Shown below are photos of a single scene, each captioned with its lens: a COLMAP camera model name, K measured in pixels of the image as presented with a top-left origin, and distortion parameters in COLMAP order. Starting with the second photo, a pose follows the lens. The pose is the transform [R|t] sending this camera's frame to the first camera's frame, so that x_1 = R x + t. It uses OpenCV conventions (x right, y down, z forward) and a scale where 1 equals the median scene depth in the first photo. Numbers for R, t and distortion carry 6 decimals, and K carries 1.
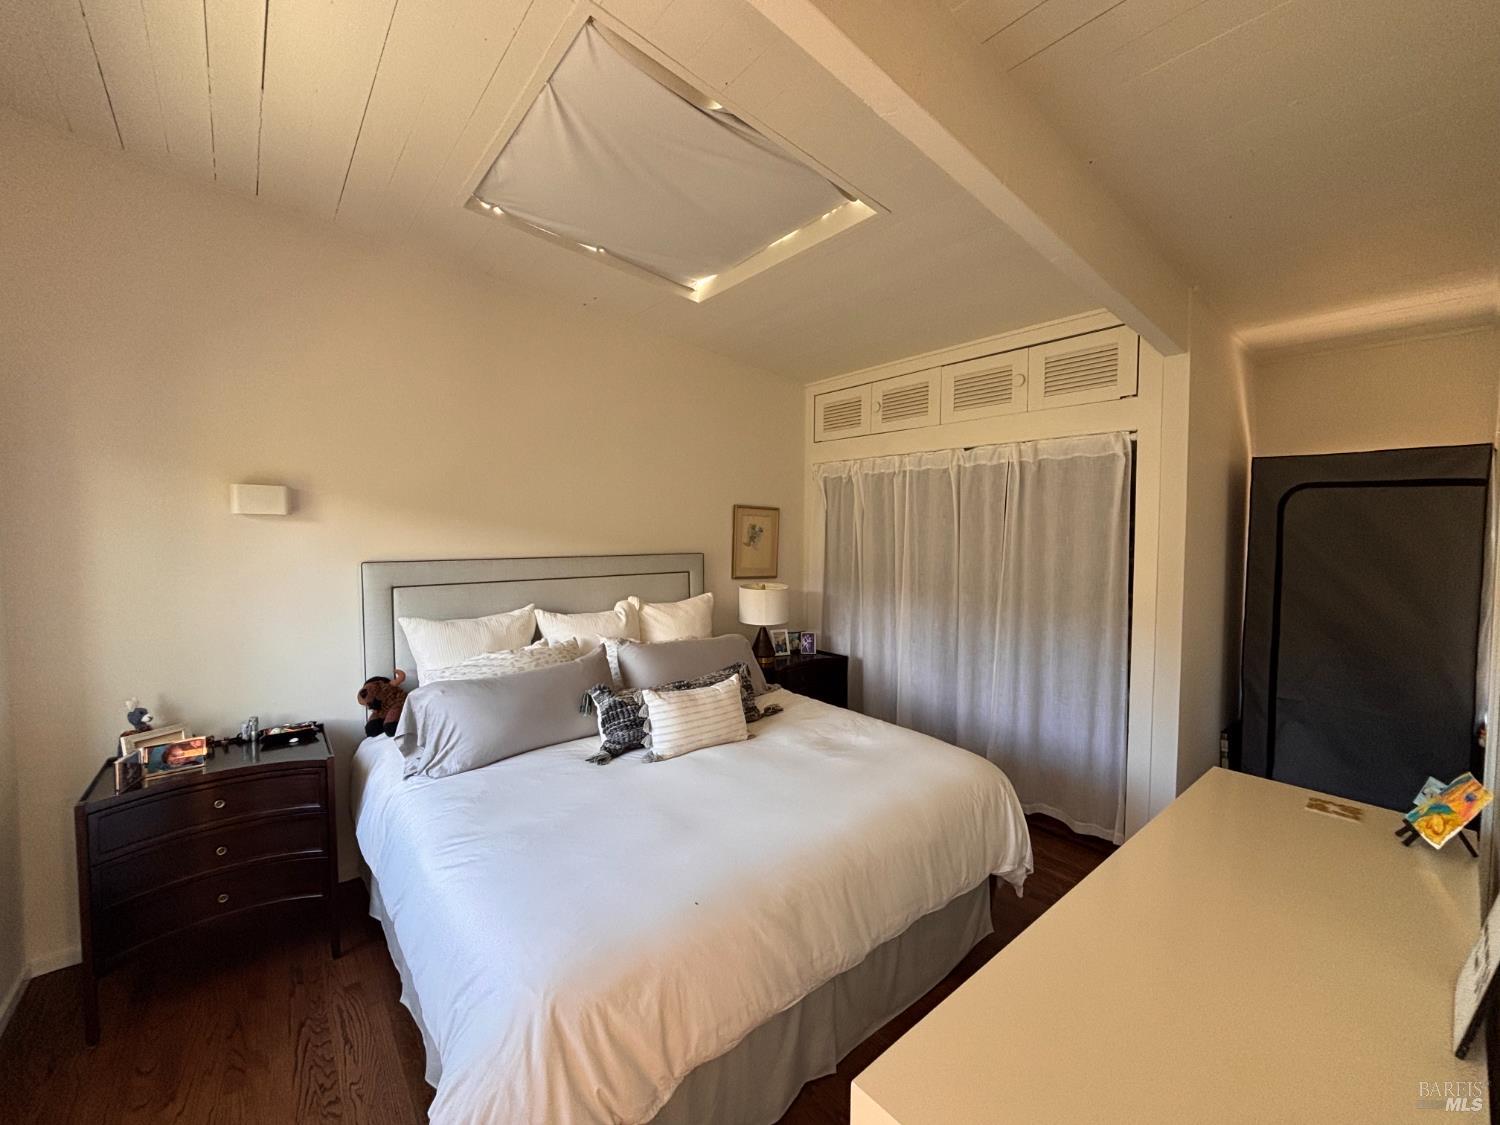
lens RADIAL K [[603.1, 0, 735.9], [0, 603.1, 561.1], [0, 0, 1]] dist [0.002908, -0.001256]
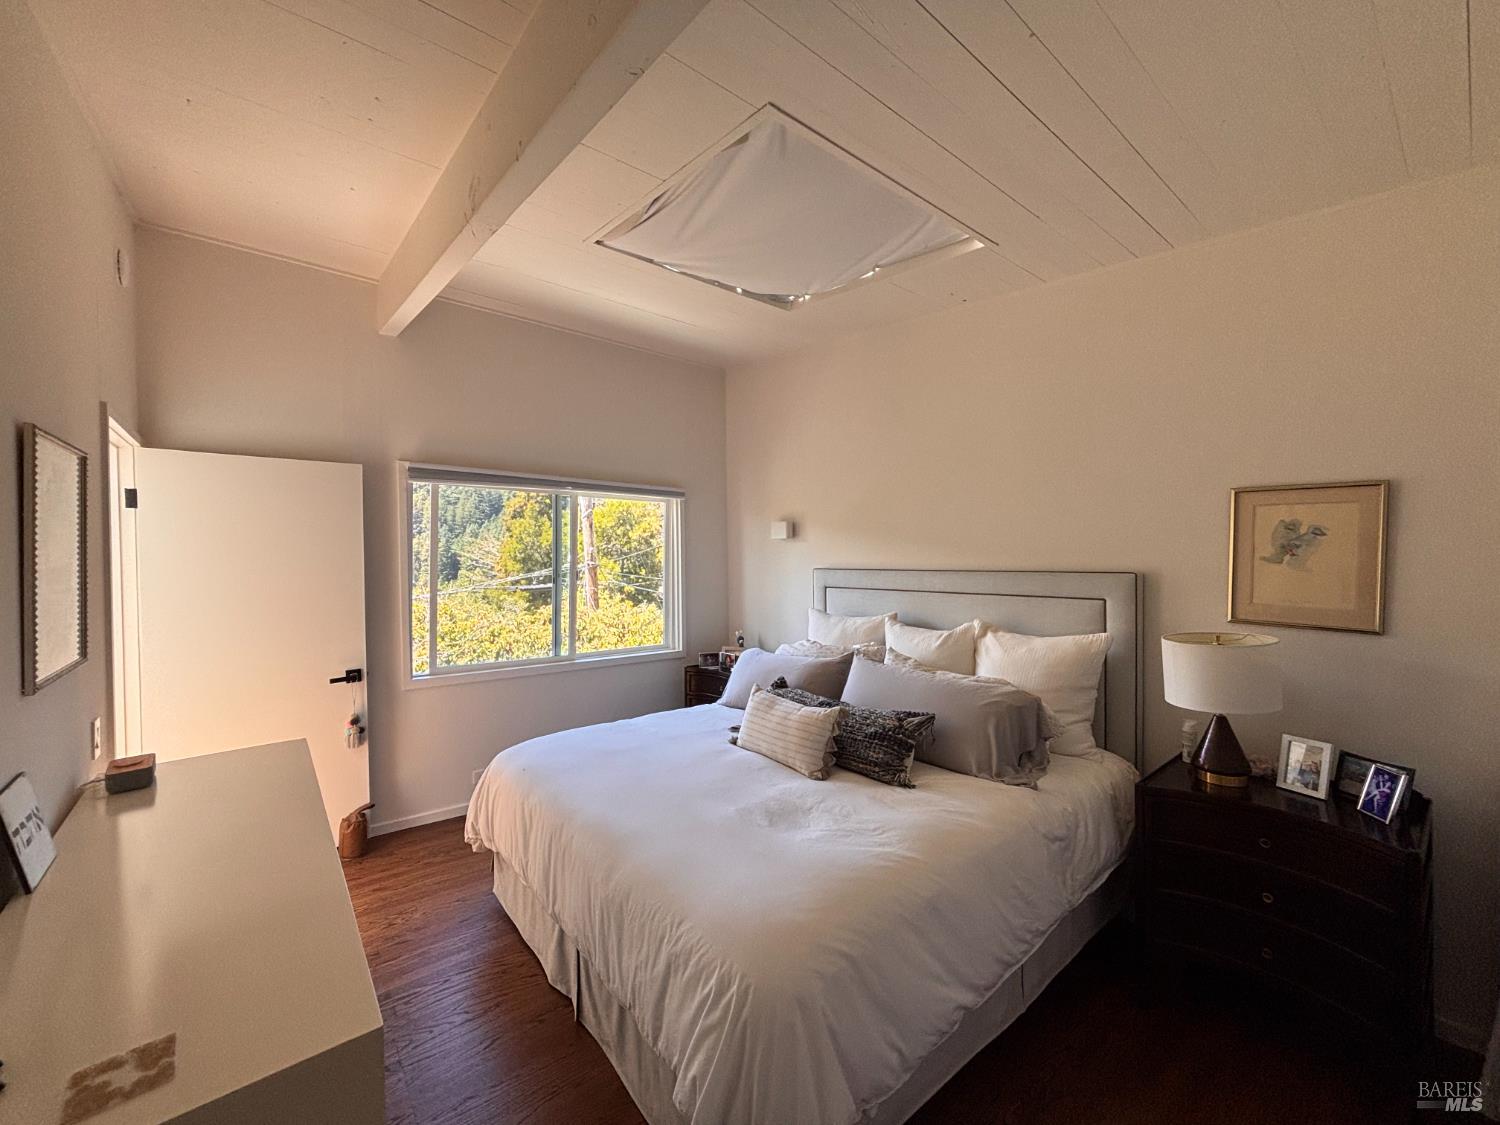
lens RADIAL K [[603.1, 0, 747.9], [0, 603.1, 561.8], [0, 0, 1]] dist [0.002908, -0.001256]
pose [[-0.015723, 0.007355, -0.999849, 0.859942], [-0.039153, 0.999201, 0.007966, -0.020279], [0.999110, 0.039272, -0.015422, 0.876075]]
